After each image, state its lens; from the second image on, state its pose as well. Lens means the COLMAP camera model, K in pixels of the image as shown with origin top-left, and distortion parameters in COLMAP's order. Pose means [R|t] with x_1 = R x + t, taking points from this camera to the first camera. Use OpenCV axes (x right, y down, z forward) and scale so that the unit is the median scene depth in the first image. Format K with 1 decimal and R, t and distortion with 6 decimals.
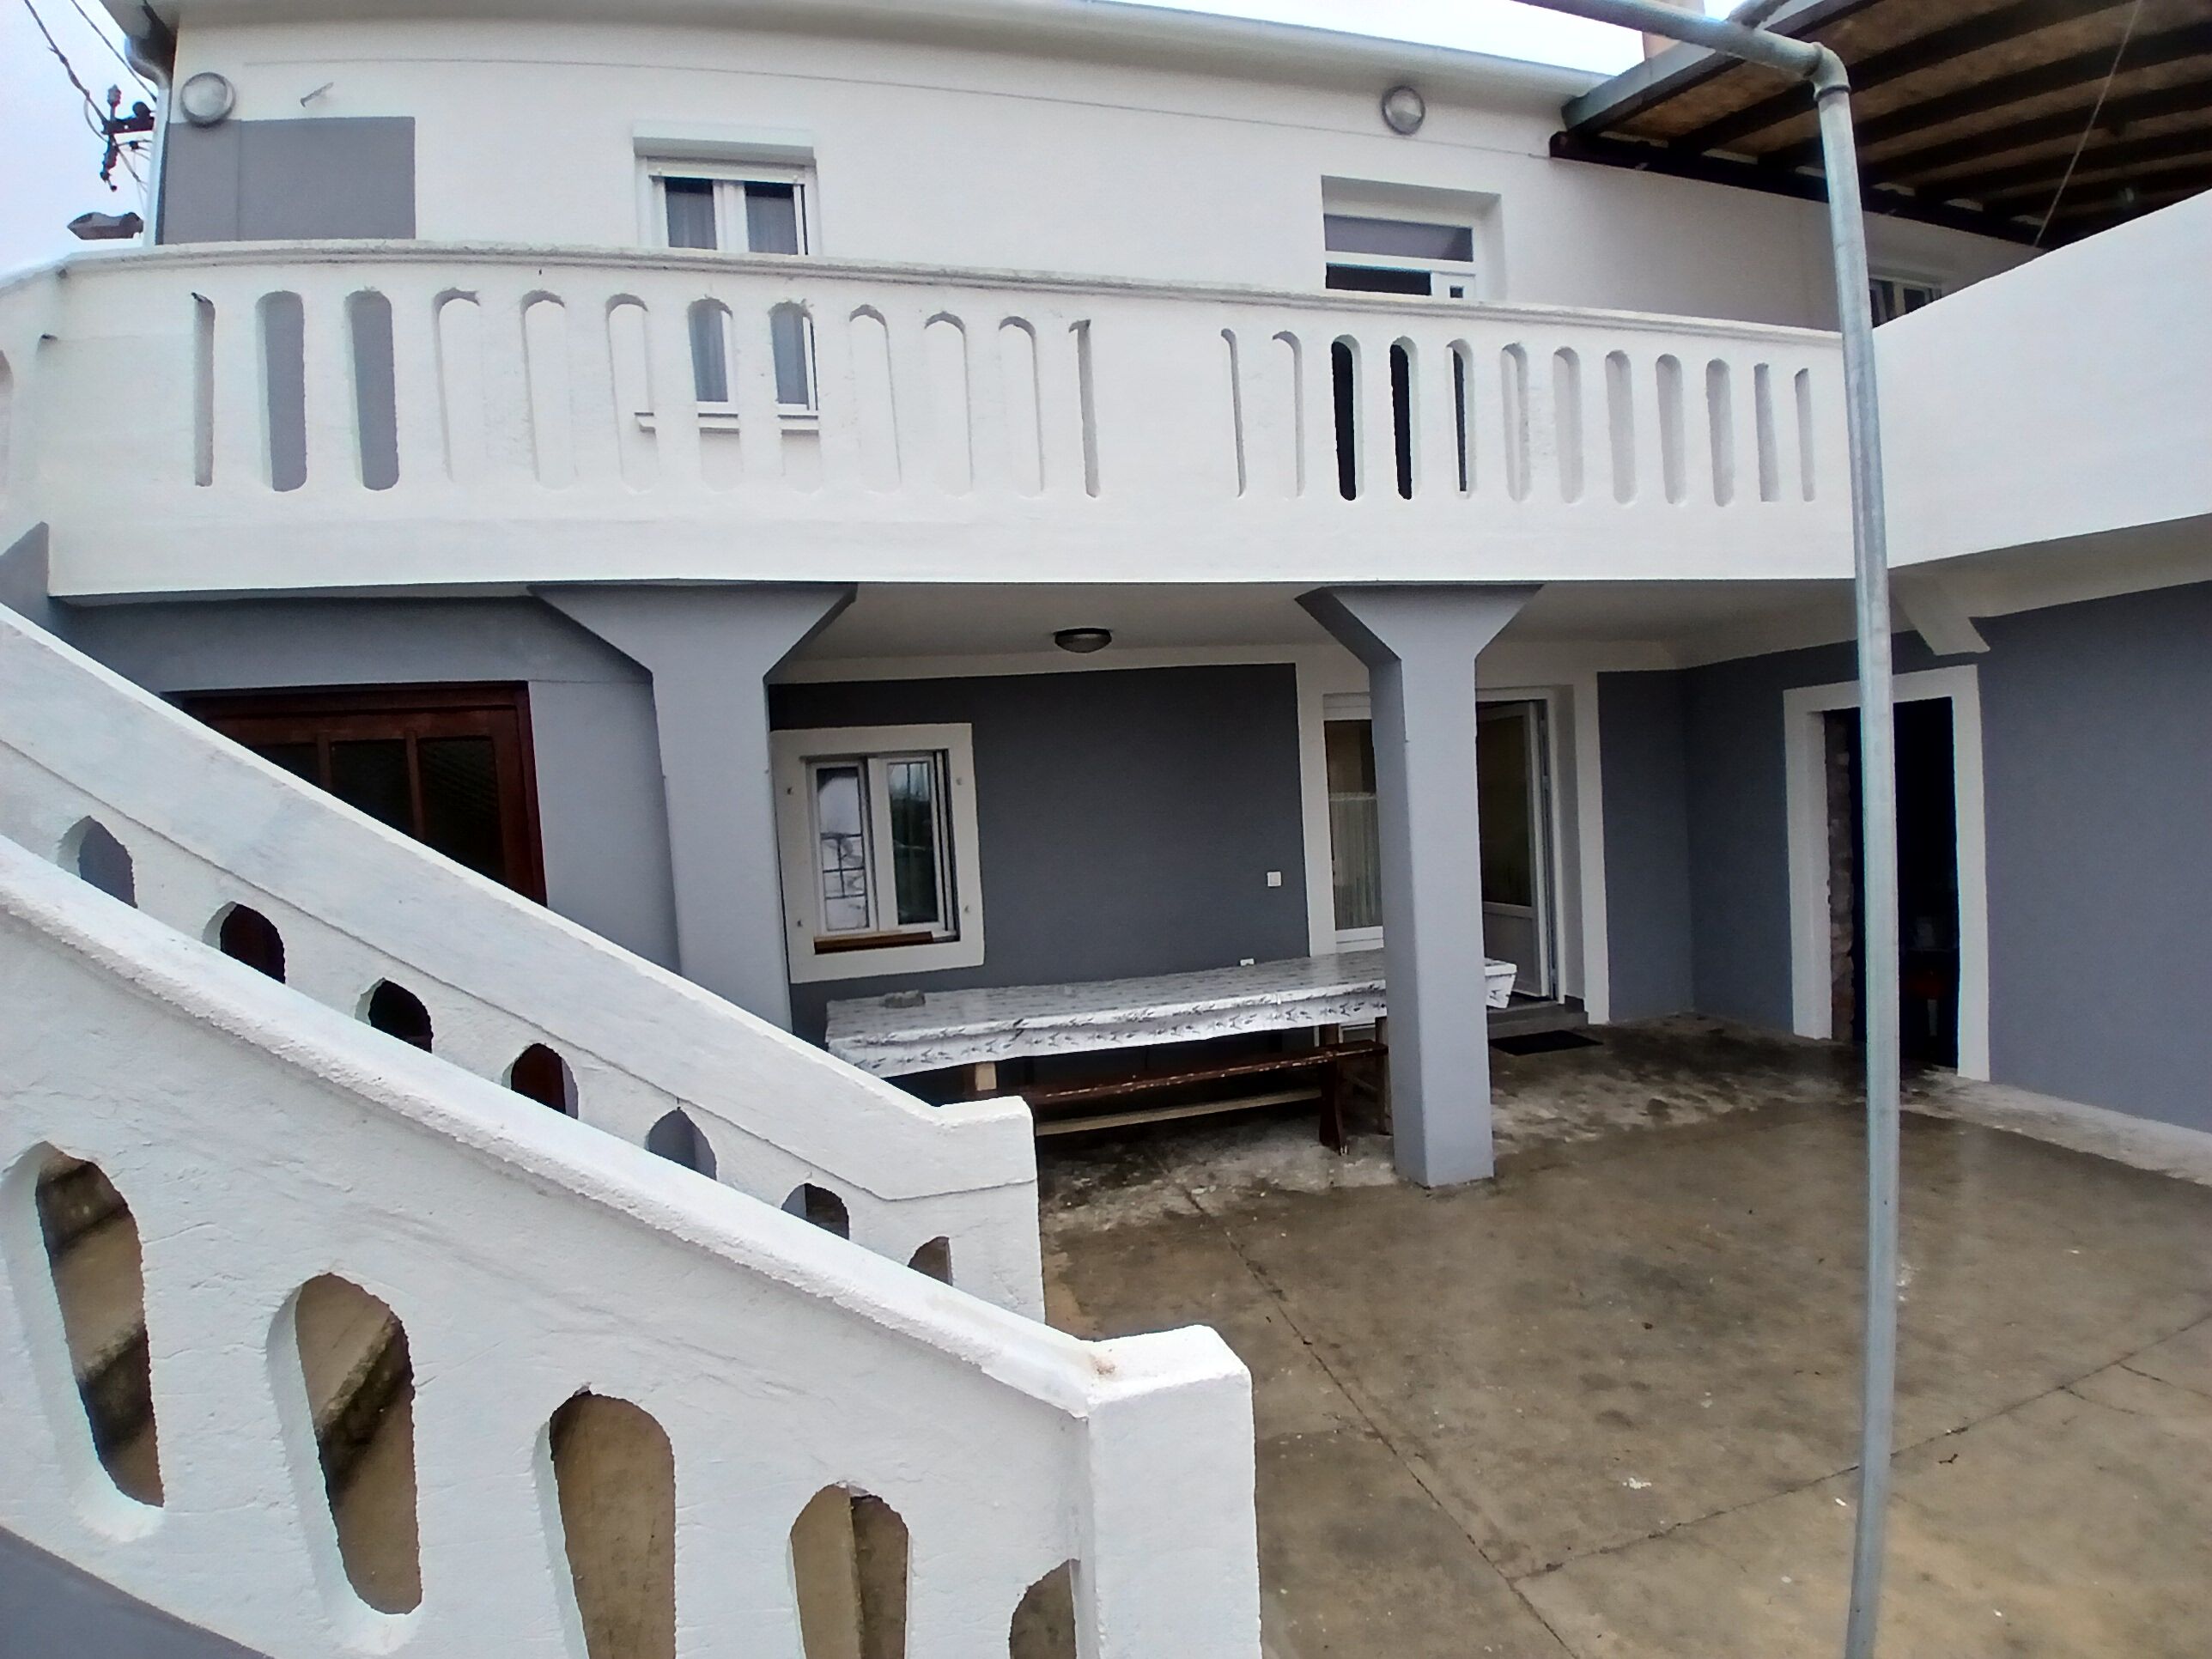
lens RADIAL K [[1122.3, 0, 1108.6], [0, 1122.3, 859.3], [0, 0, 1]] dist [-0.002856, -0.031334]
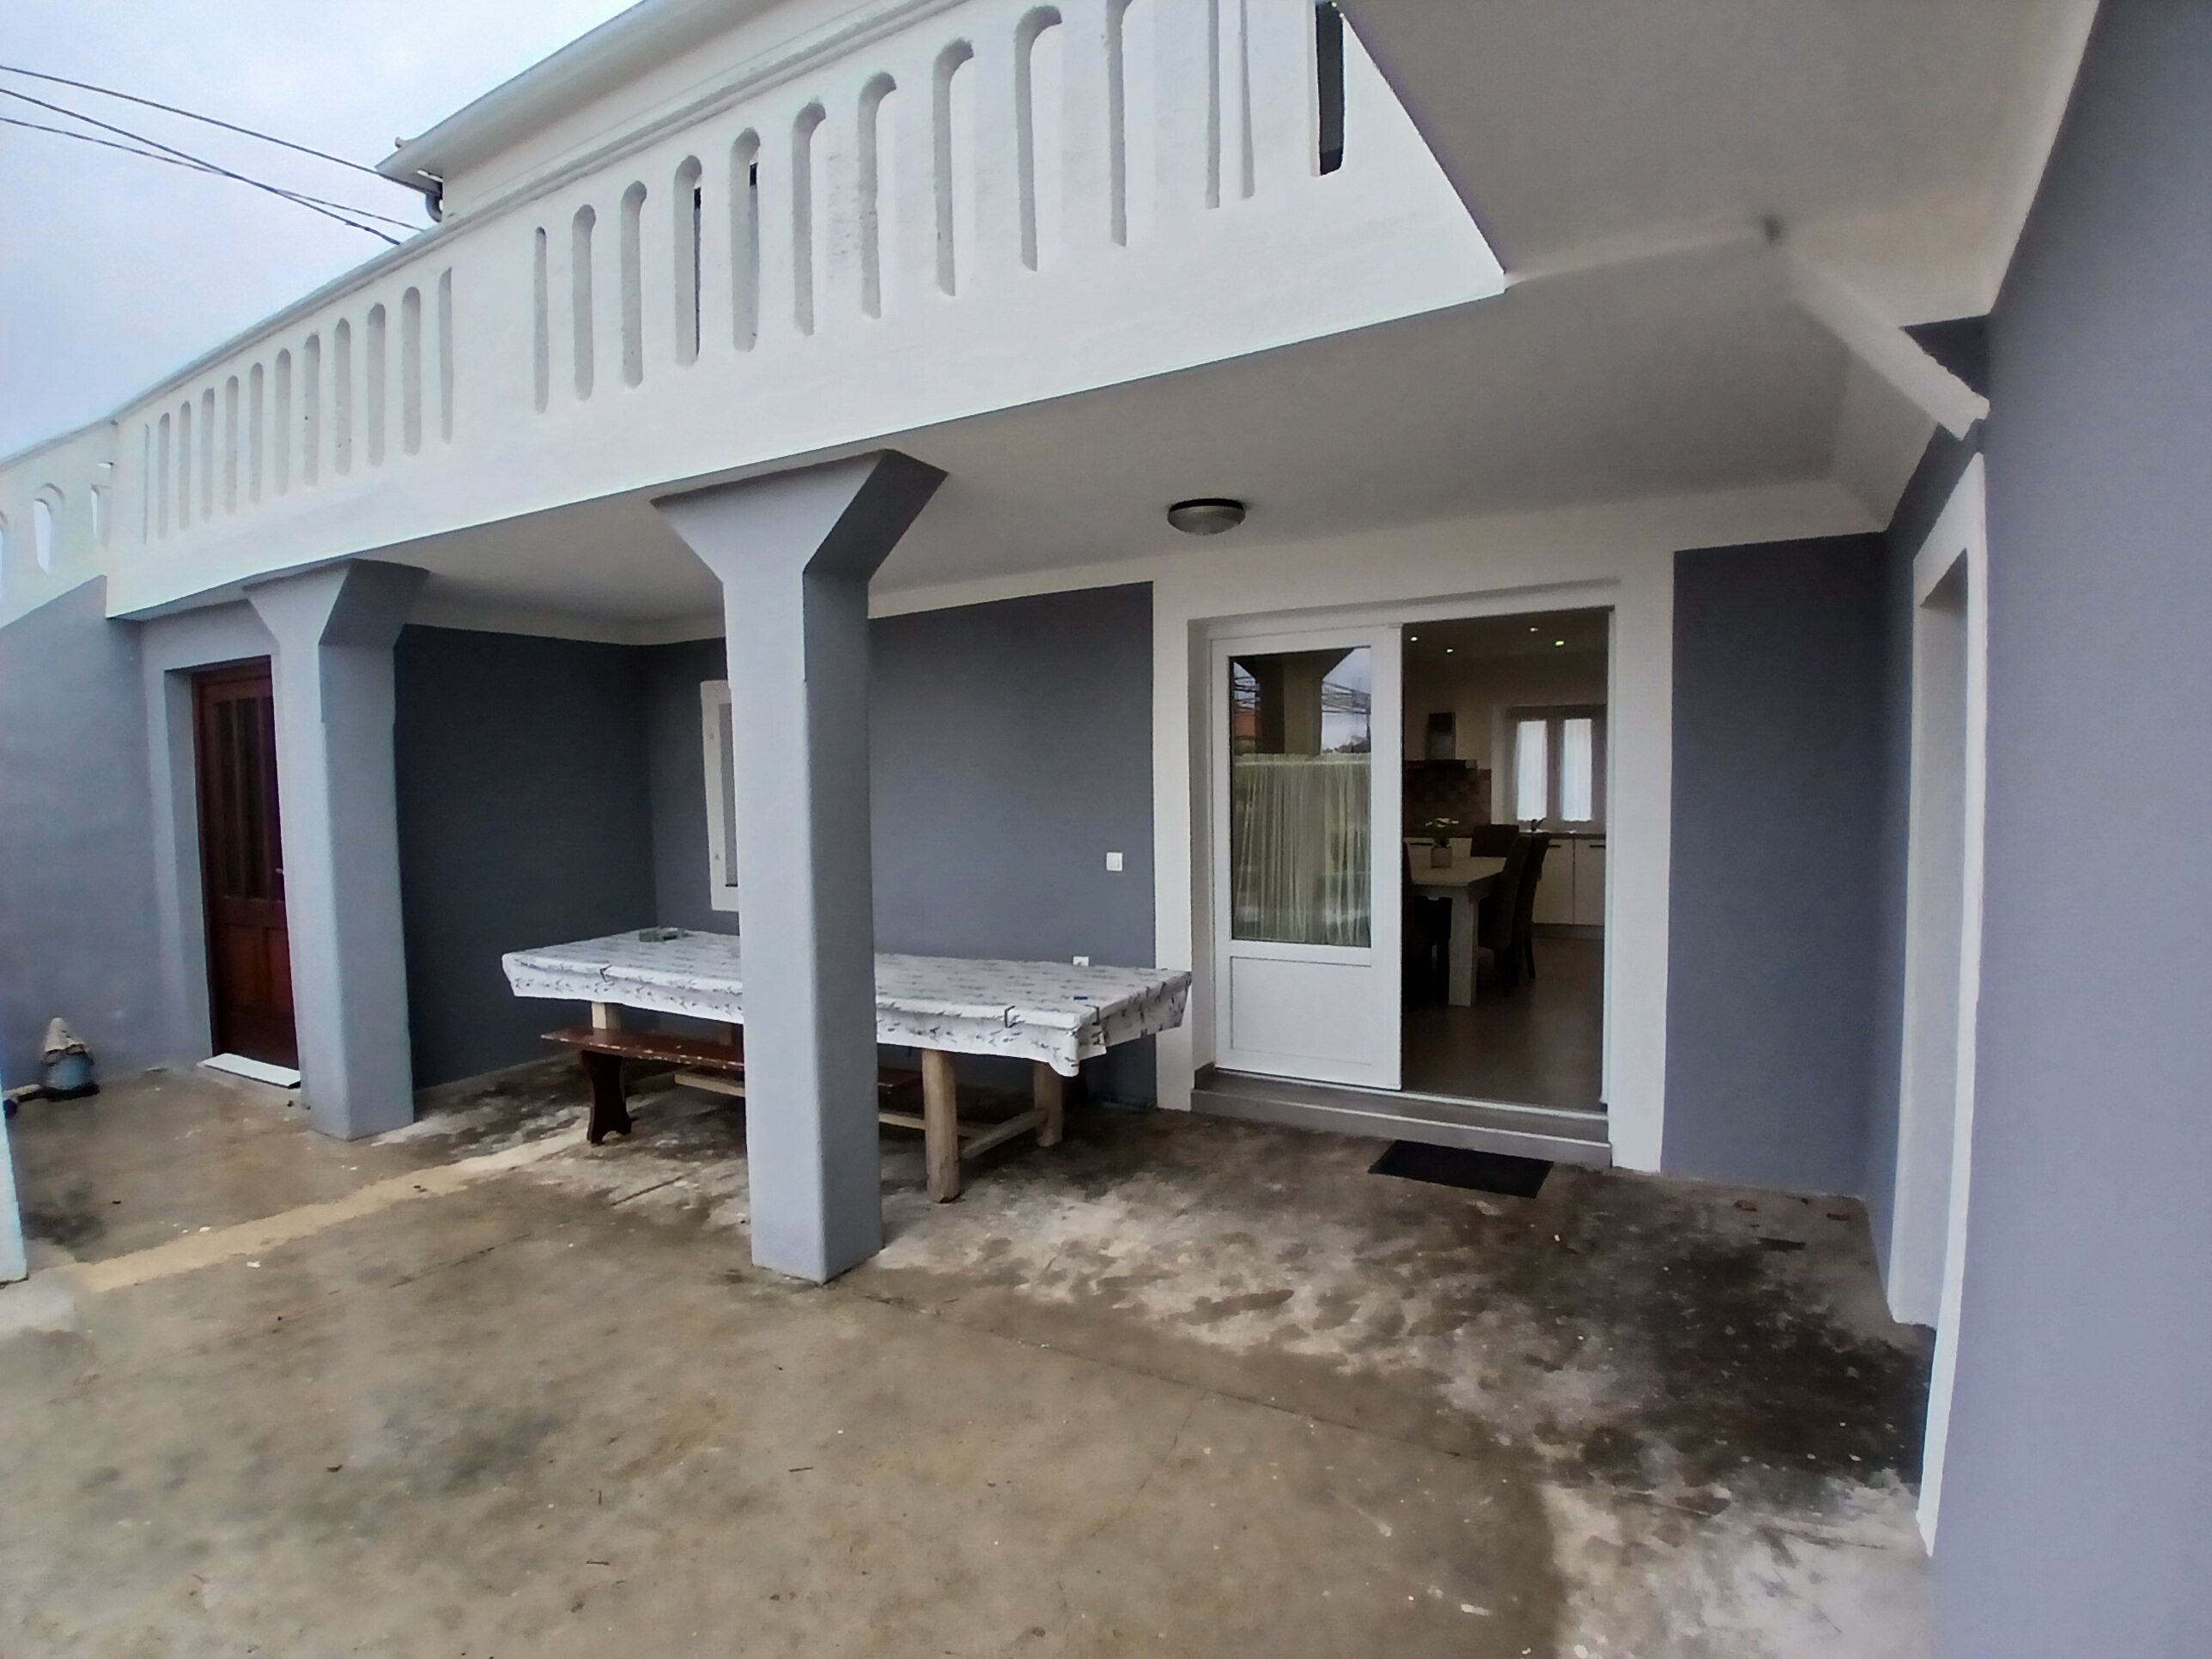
lens RADIAL K [[1176.1, 0, 1340.7], [0, 1176.1, 857.1], [0, 0, 1]] dist [0.001879, -0.031735]
pose [[0.713496, 0.095729, -0.694089, 0.959548], [-0.063439, 0.995380, 0.072070, -0.063201], [0.697782, -0.007389, 0.716273, 0.603633]]
